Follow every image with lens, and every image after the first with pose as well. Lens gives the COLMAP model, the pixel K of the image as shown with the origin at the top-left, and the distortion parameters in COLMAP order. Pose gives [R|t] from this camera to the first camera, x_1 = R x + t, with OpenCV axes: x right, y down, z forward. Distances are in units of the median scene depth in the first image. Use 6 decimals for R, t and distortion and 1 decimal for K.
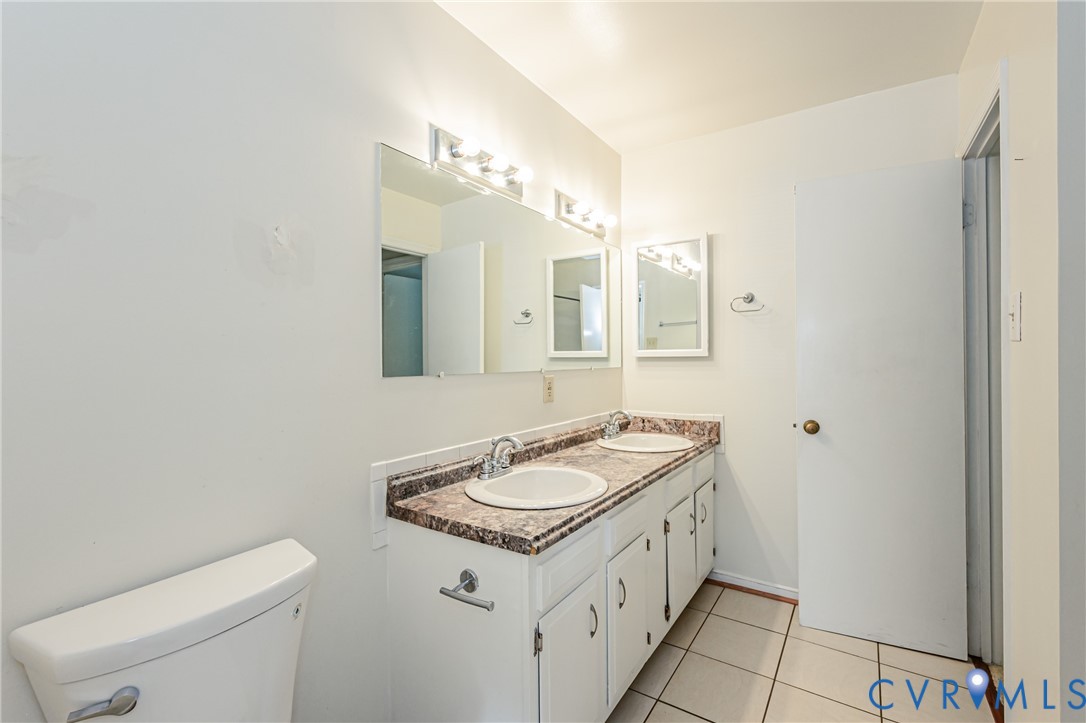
lens RADIAL K [[432.1, 0, 543.0], [0, 432.1, 361.5], [0, 0, 1]] dist [-0.000542, 0.000090]
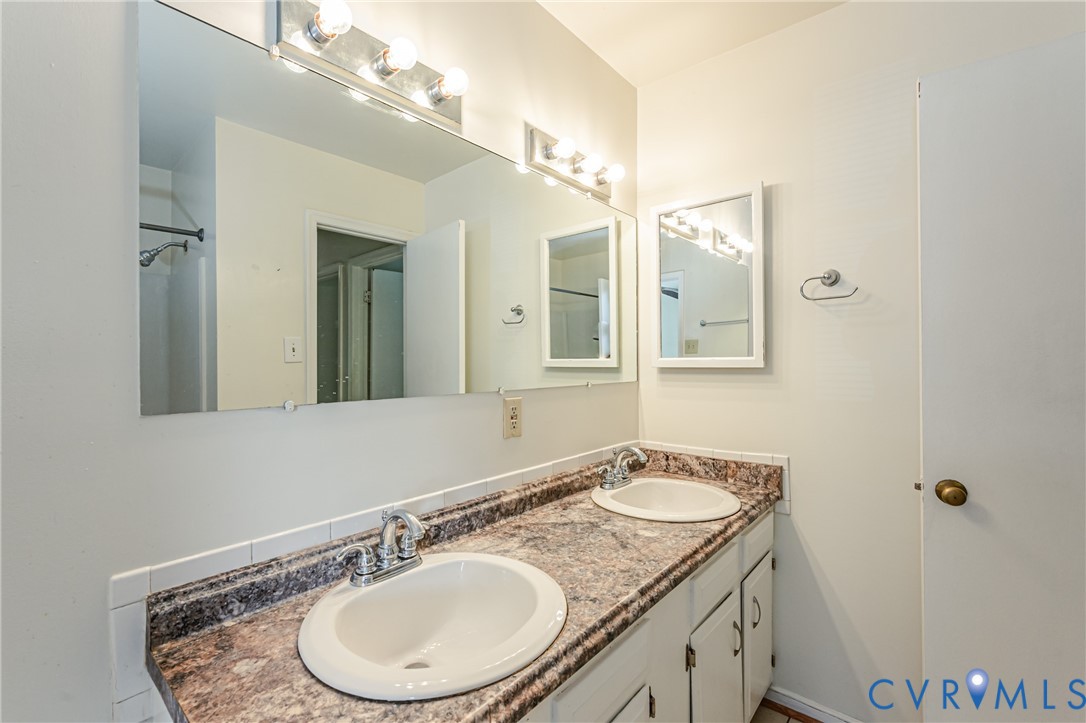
lens RADIAL K [[434.6, 0, 533.5], [0, 434.6, 365.8], [0, 0, 1]] dist [-0.000423, -0.000187]
pose [[0.992648, 0.000383, -0.121036, 0.120769], [-0.000132, 0.999998, 0.002084, -0.017459], [0.121037, -0.002053, 0.992646, 0.318389]]
